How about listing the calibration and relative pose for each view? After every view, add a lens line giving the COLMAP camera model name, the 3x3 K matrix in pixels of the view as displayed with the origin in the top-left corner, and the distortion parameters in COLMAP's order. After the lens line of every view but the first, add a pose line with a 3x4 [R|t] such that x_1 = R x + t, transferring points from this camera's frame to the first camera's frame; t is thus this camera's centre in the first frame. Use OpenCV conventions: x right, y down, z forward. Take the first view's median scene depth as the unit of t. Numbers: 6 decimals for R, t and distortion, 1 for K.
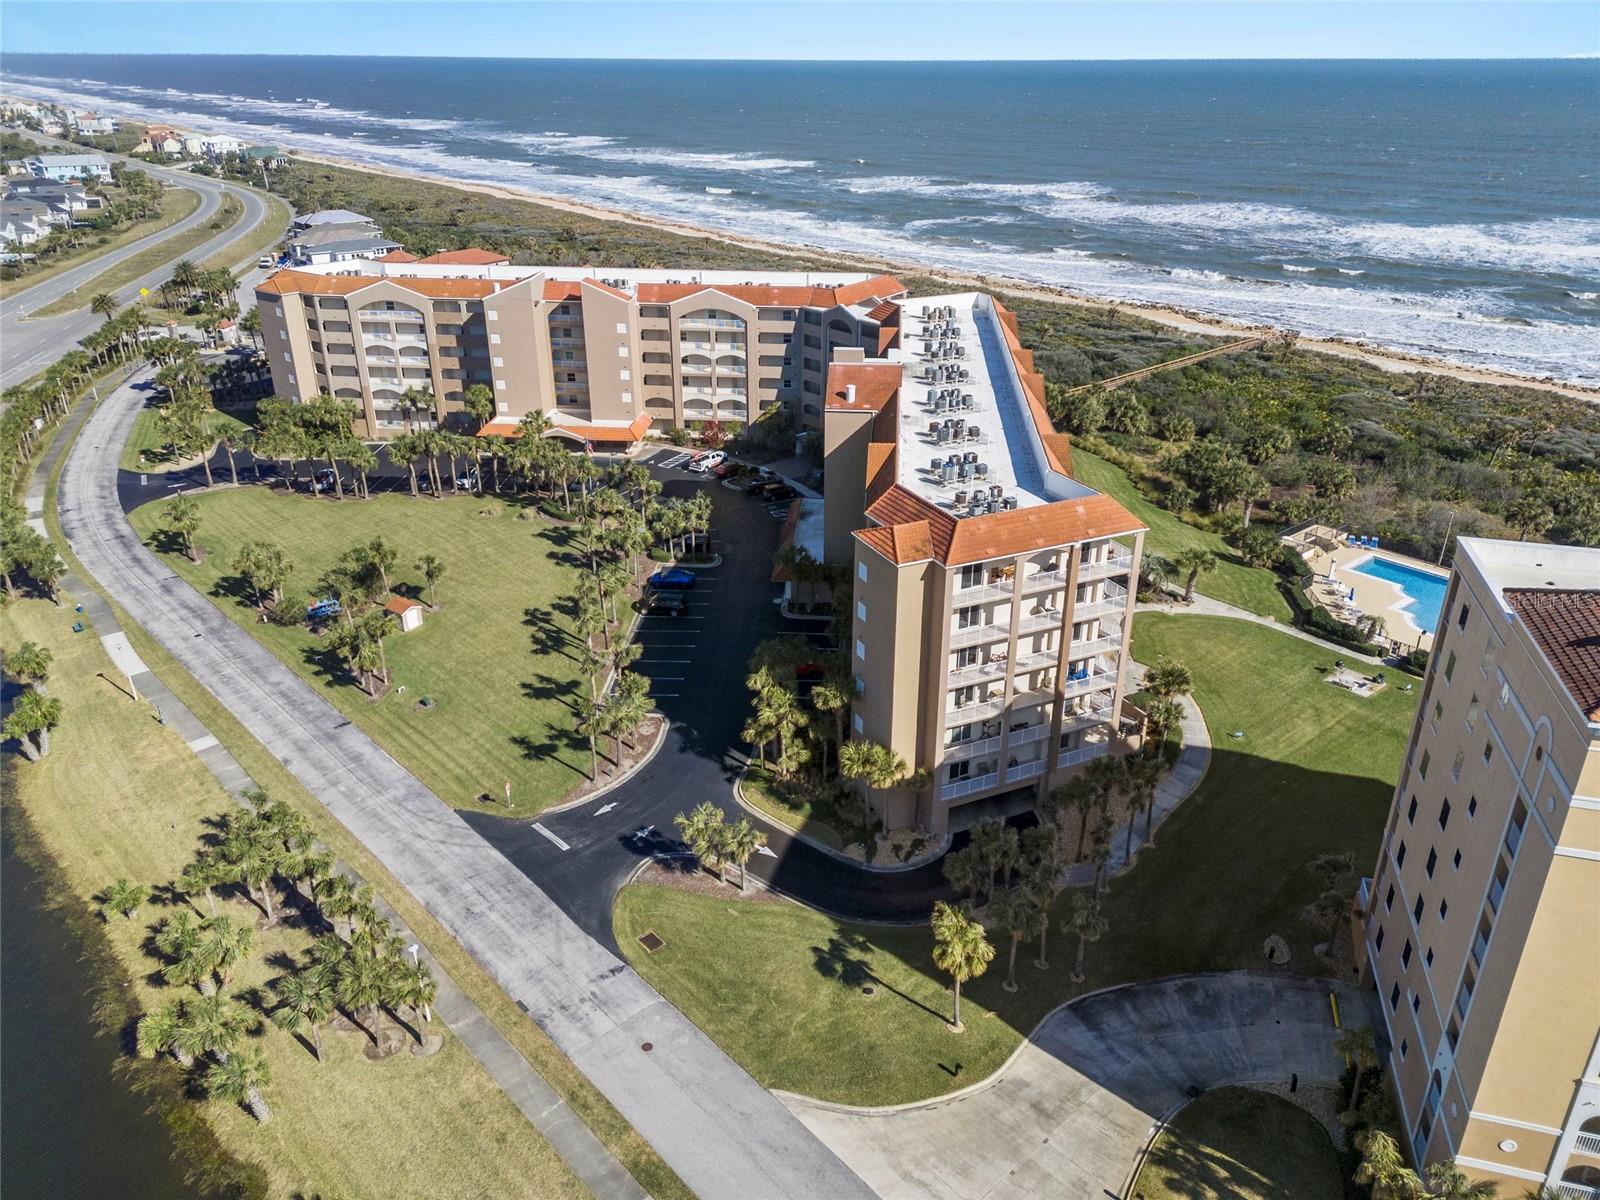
lens RADIAL K [[1153.5, 0, 793.6], [0, 1153.5, 599.0], [0, 0, 1]] dist [0.057296, -0.041338]
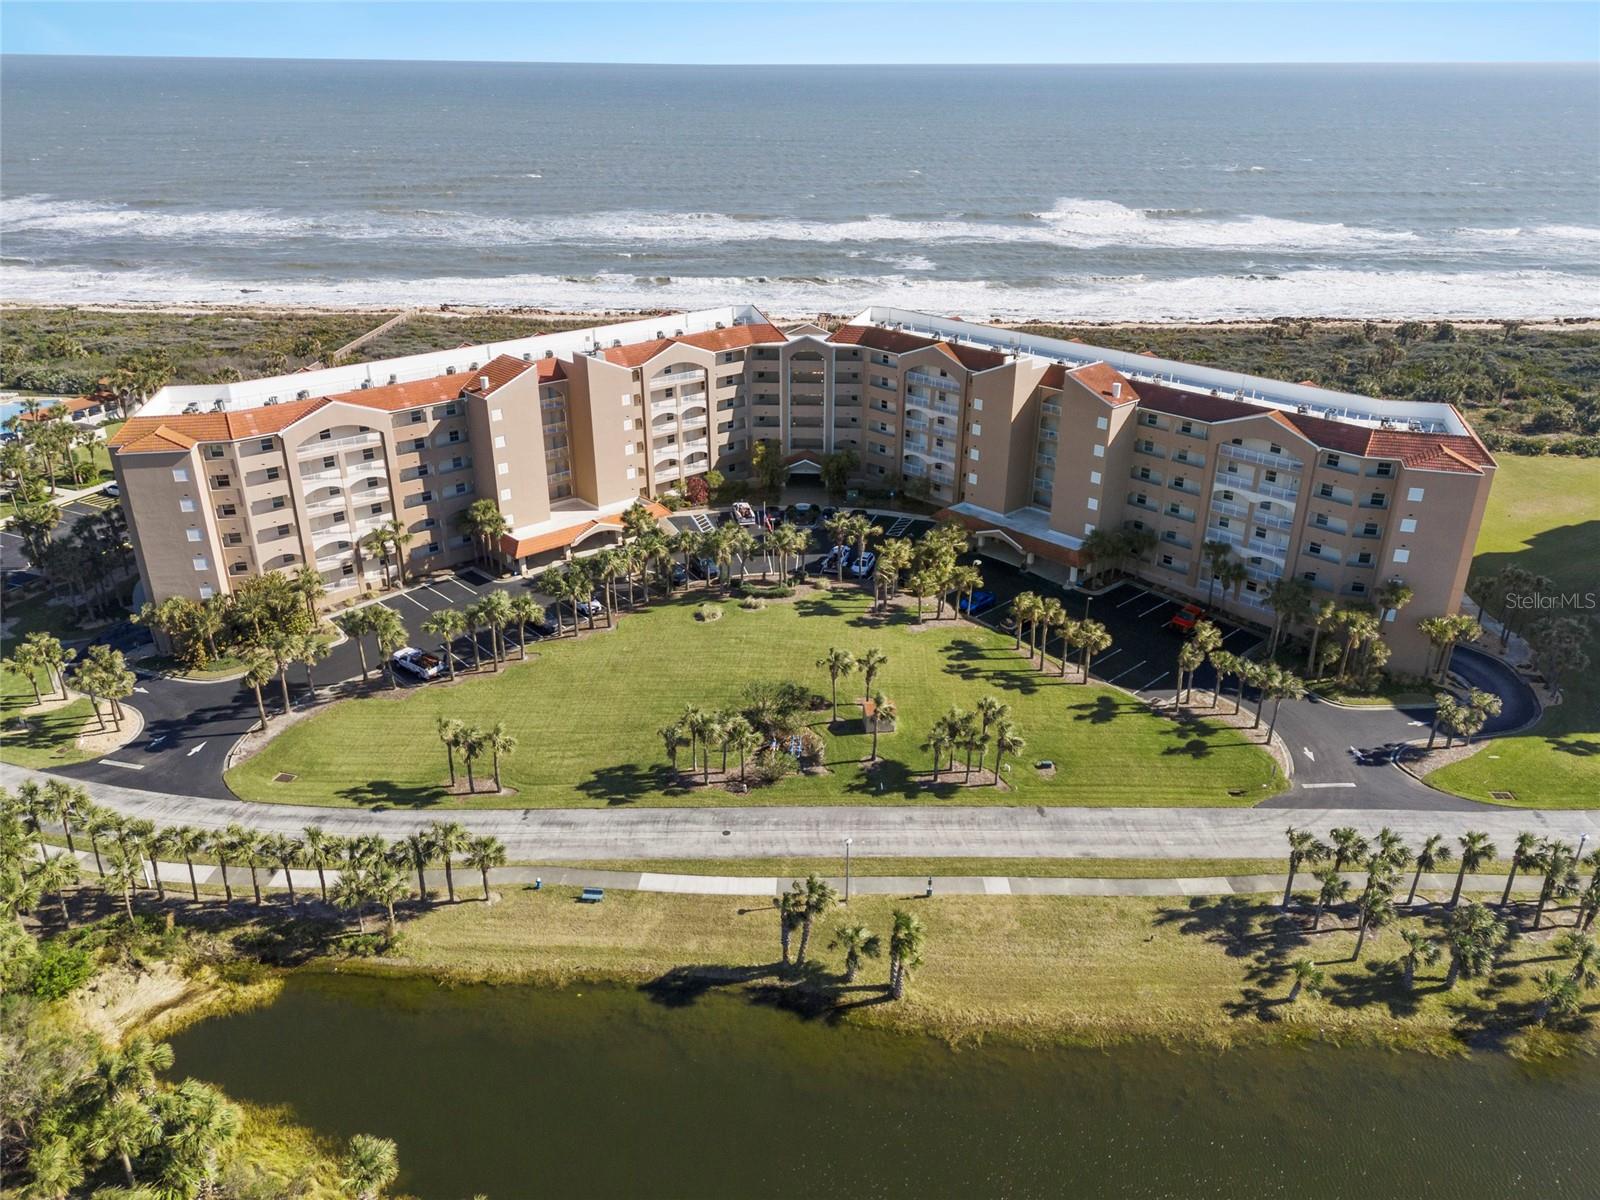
lens RADIAL K [[1153.5, 0, 810.9], [0, 1153.5, 599.5], [0, 0, 1]] dist [0.057296, -0.041338]
pose [[0.697444, -0.304909, 0.648538, -0.662830], [0.313568, 0.943585, 0.106411, -0.133177], [-0.644396, 0.129145, 0.753707, 0.238207]]
